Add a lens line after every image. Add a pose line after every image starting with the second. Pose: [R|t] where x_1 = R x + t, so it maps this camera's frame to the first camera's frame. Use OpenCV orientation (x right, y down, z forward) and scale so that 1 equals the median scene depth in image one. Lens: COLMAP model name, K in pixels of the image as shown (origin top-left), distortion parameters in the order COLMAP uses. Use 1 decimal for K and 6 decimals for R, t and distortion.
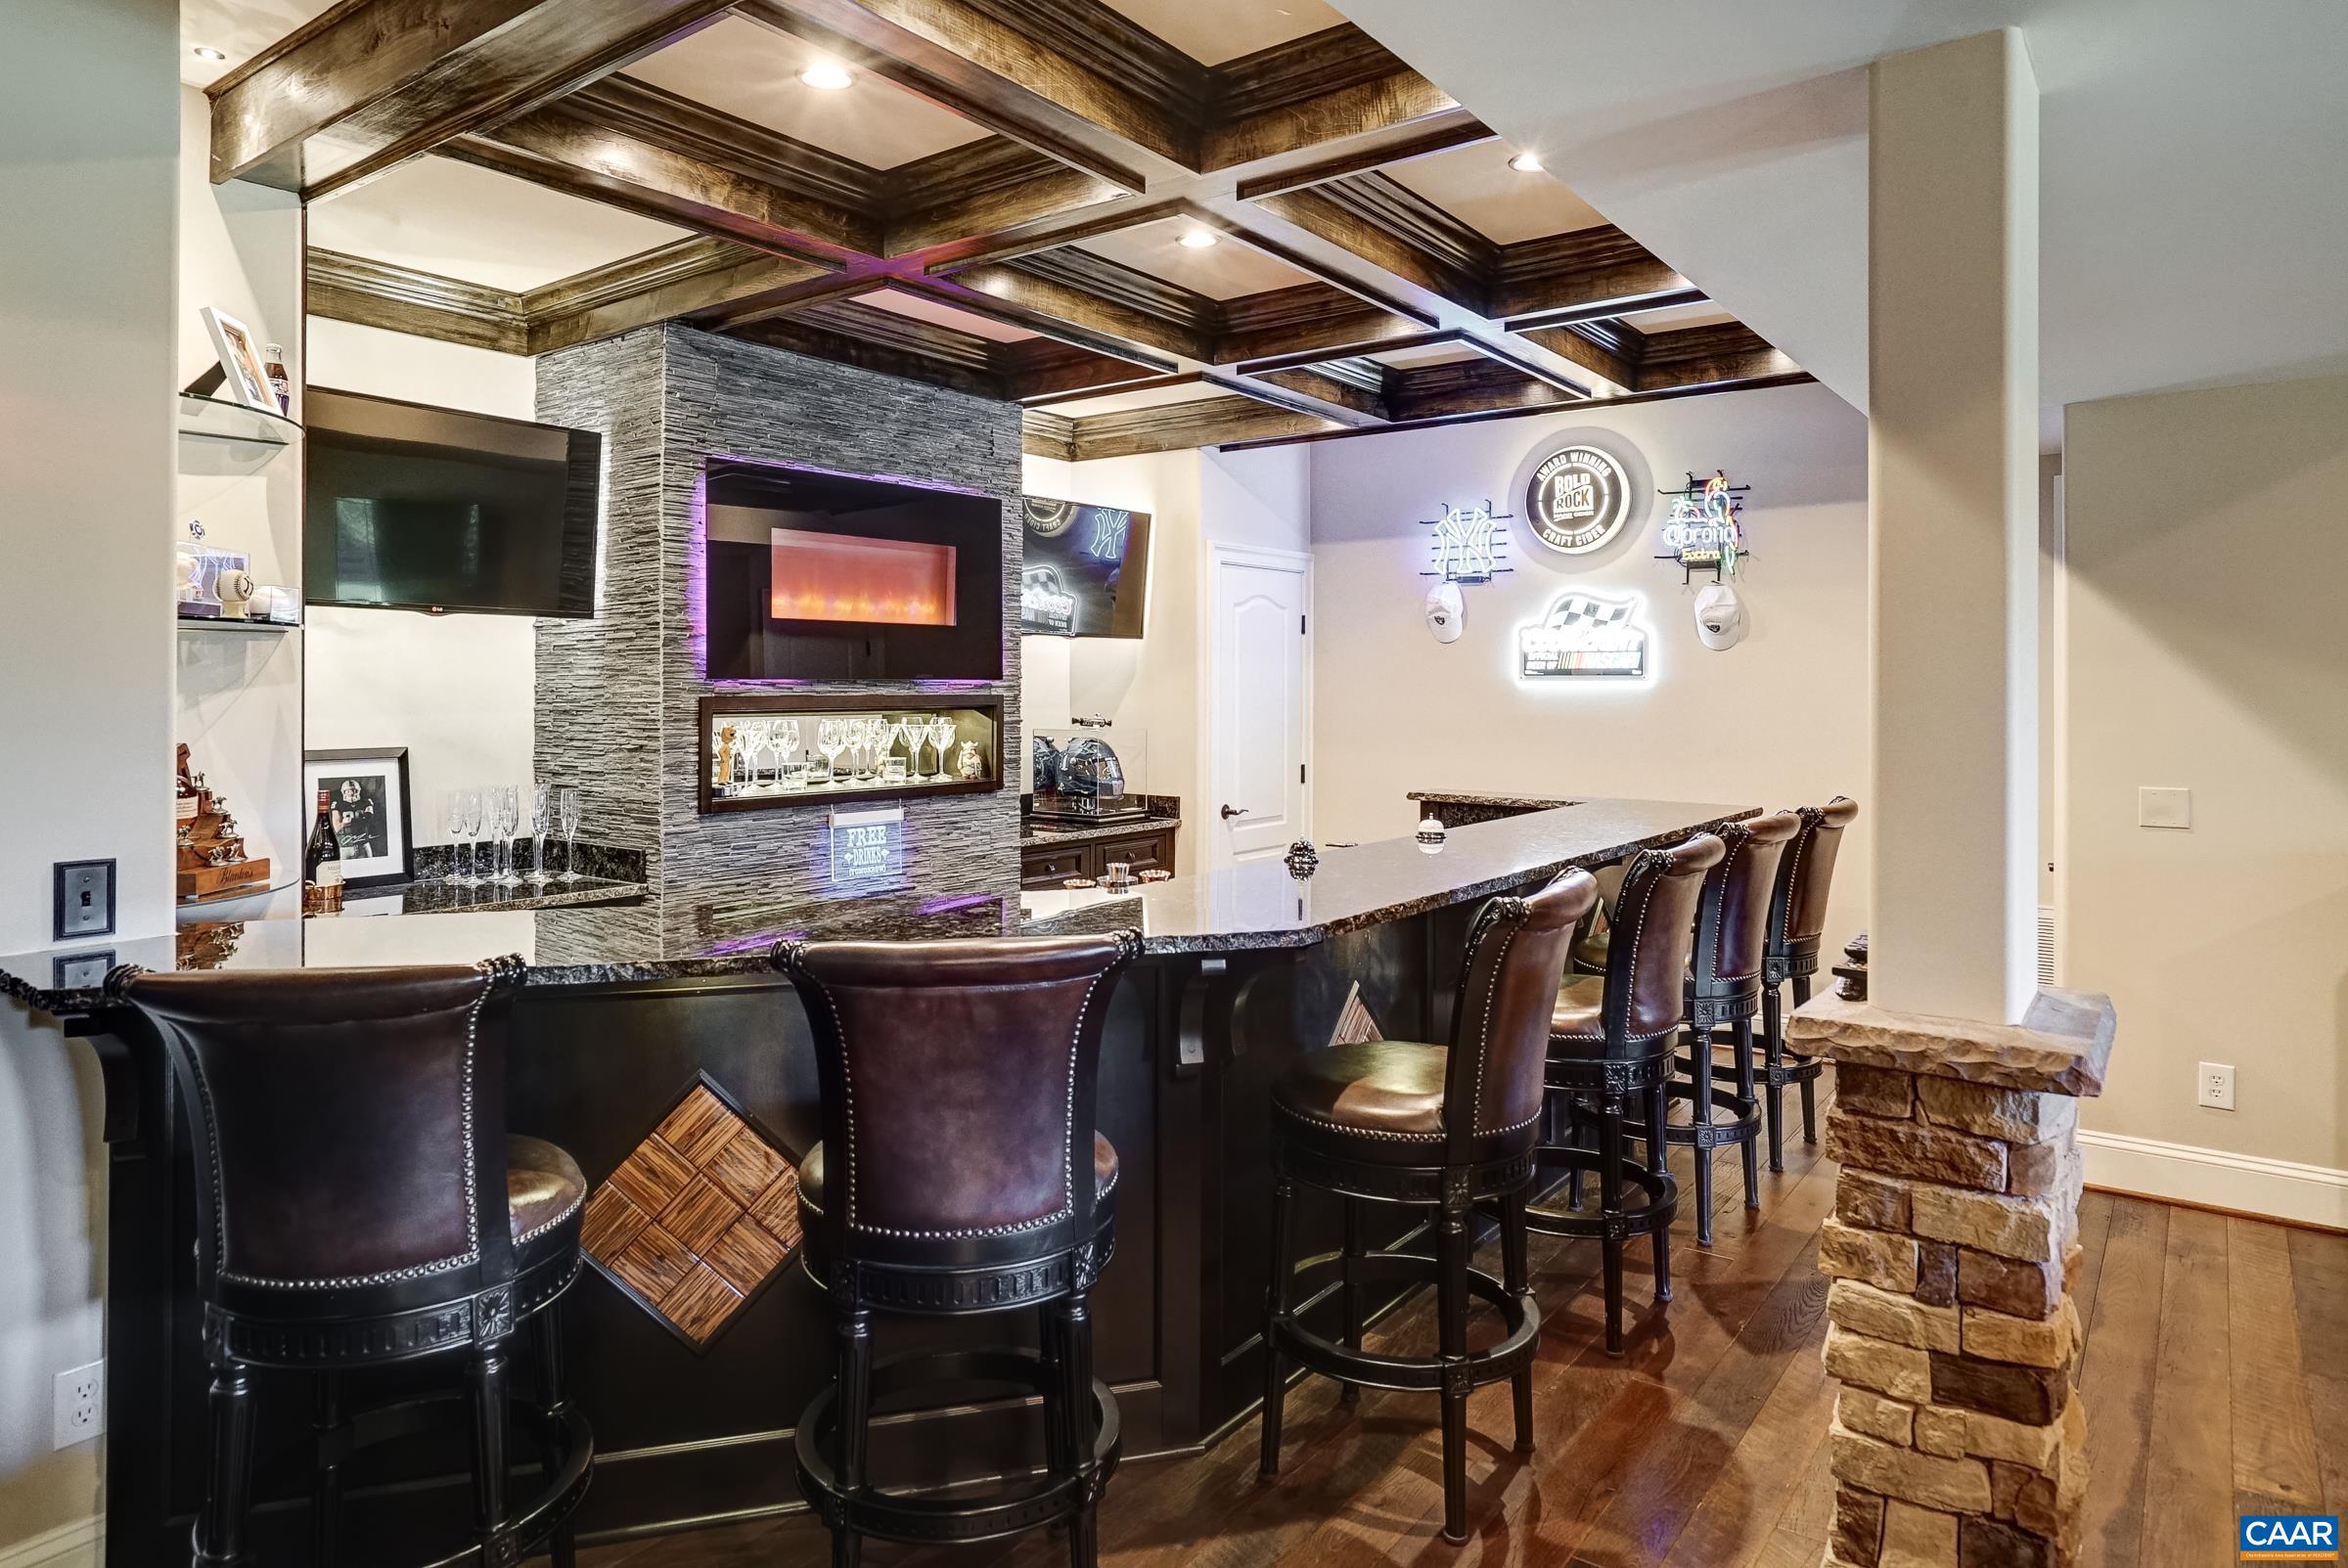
lens RADIAL K [[1374.0, 0, 1180.0], [0, 1374.0, 677.3], [0, 0, 1]] dist [-0.001166, 0.000462]
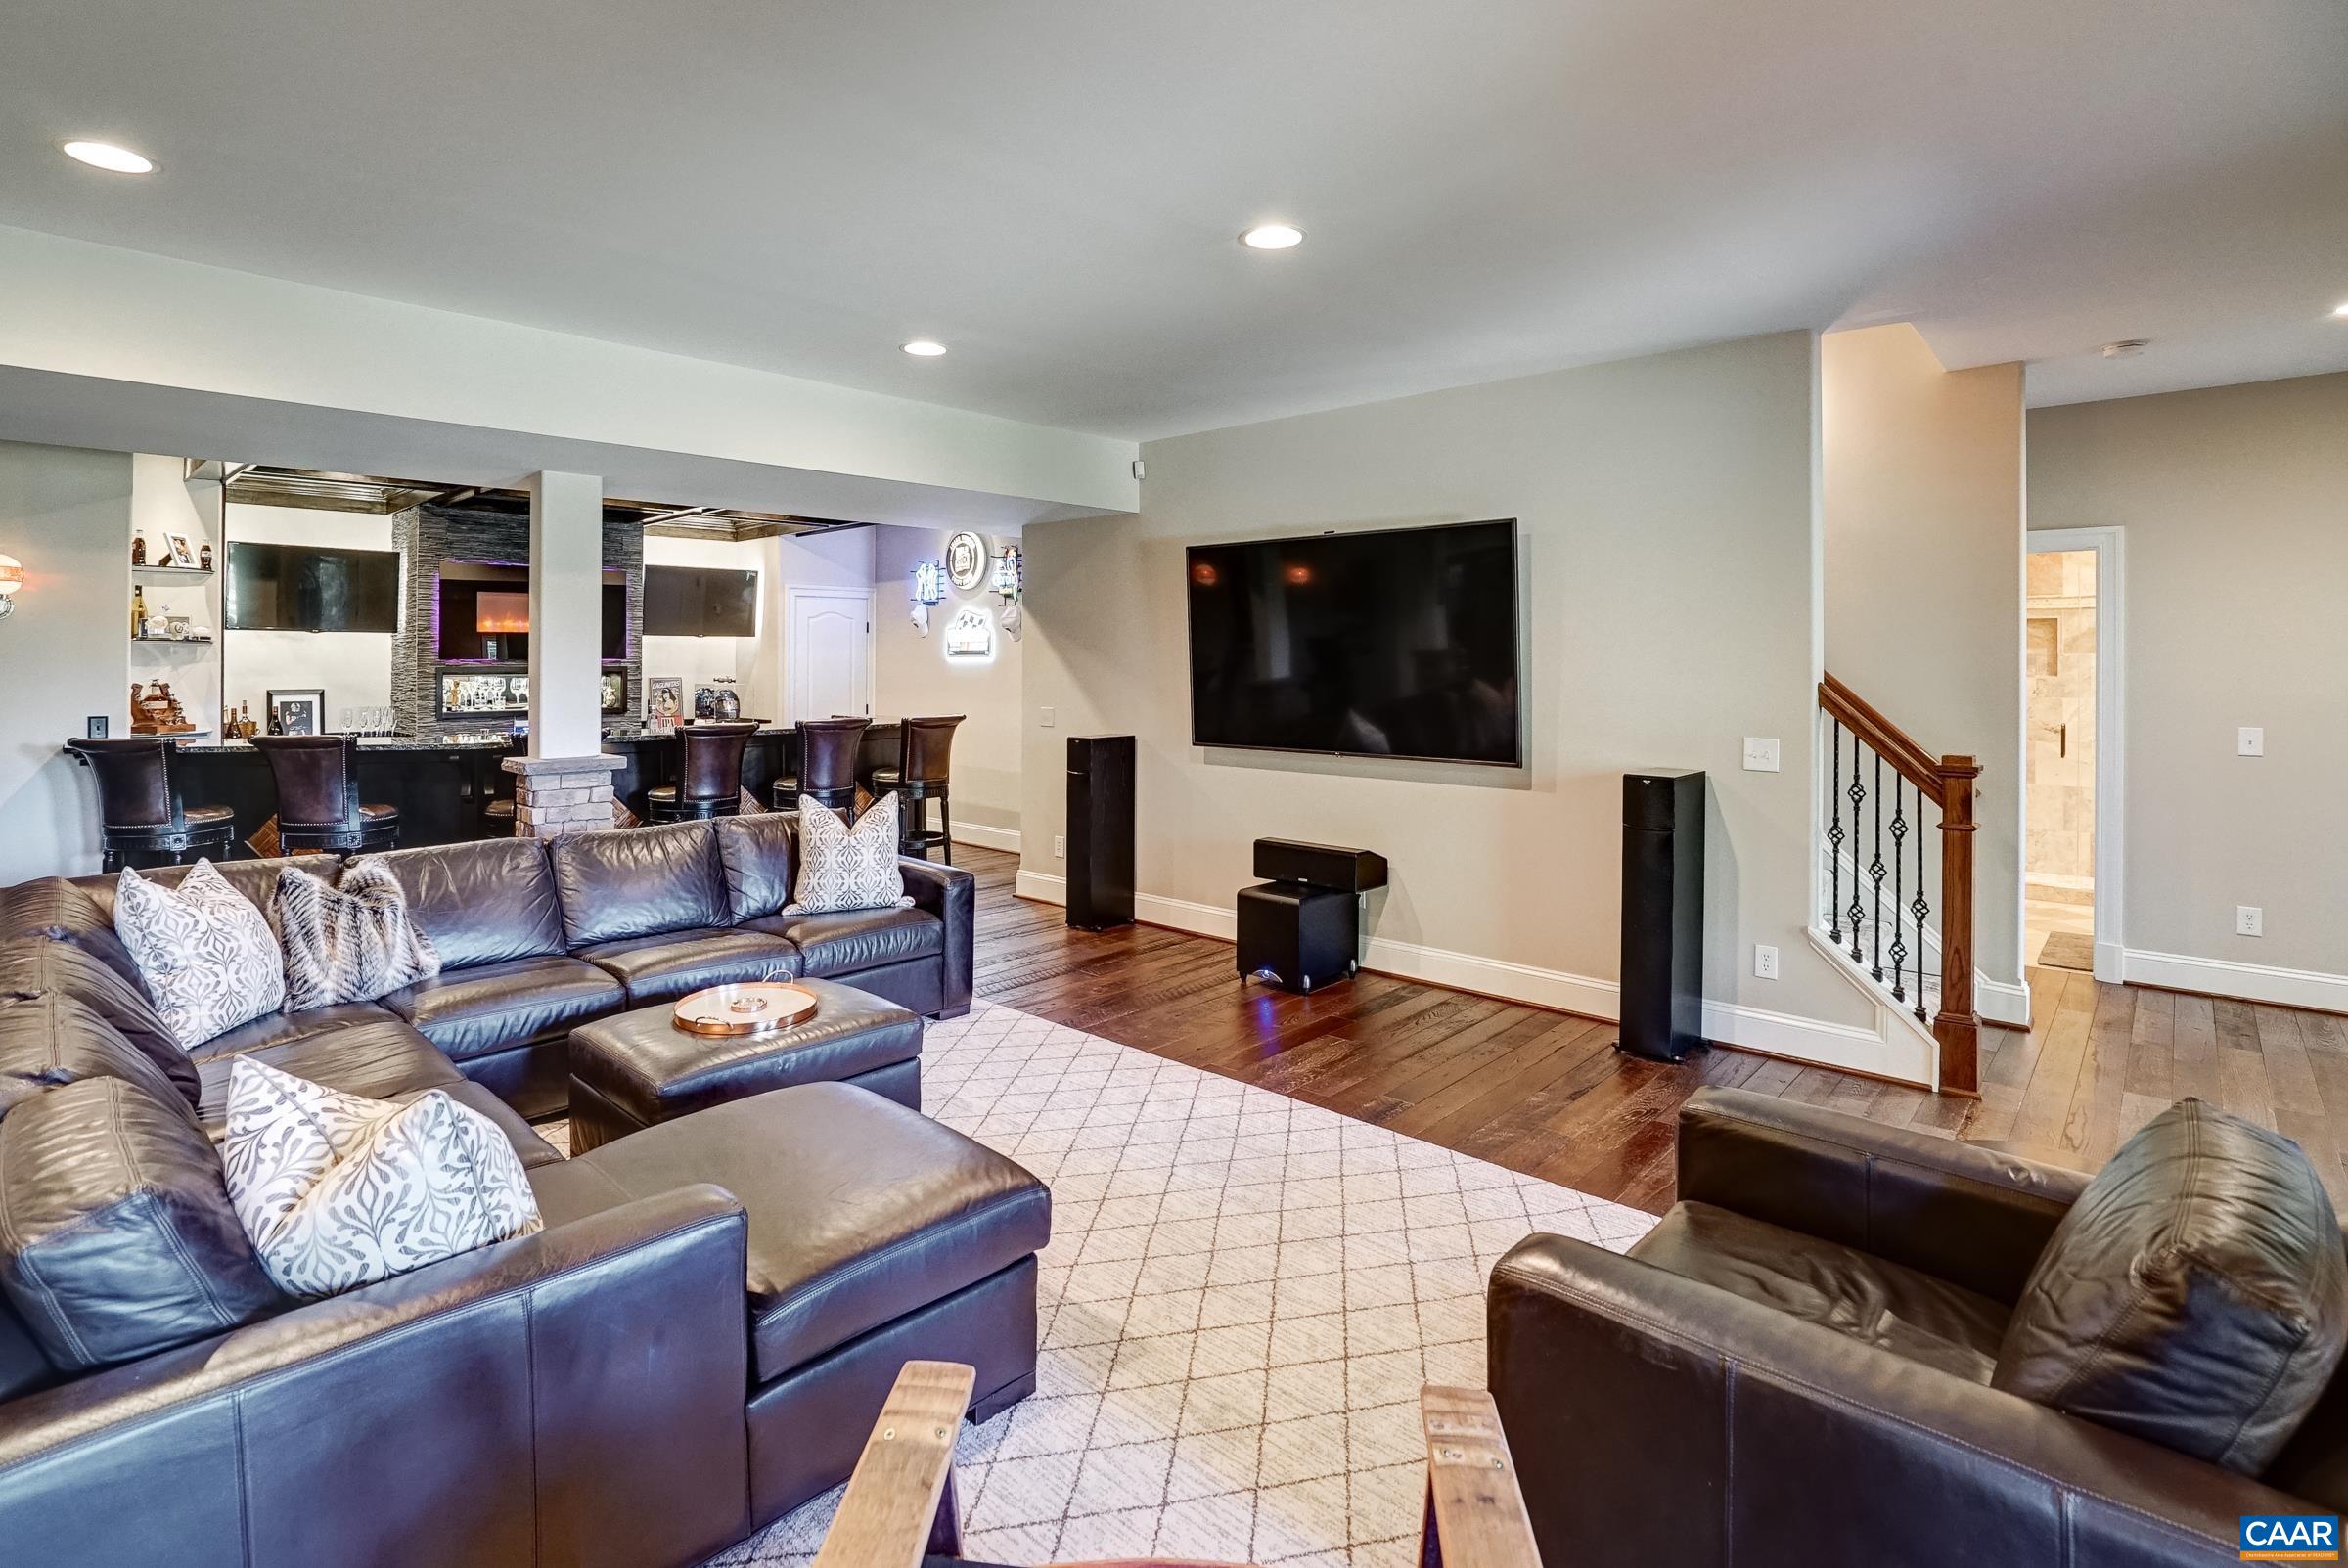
lens RADIAL K [[1164.8, 0, 1175.3], [0, 1164.8, 640.7], [0, 0, 1]] dist [-0.002677, 0.000890]
pose [[0.987836, -0.006444, -0.155366, 0.943338], [0.004276, 0.999889, -0.014280, 0.002727], [0.155441, 0.013442, 0.987754, -0.583344]]
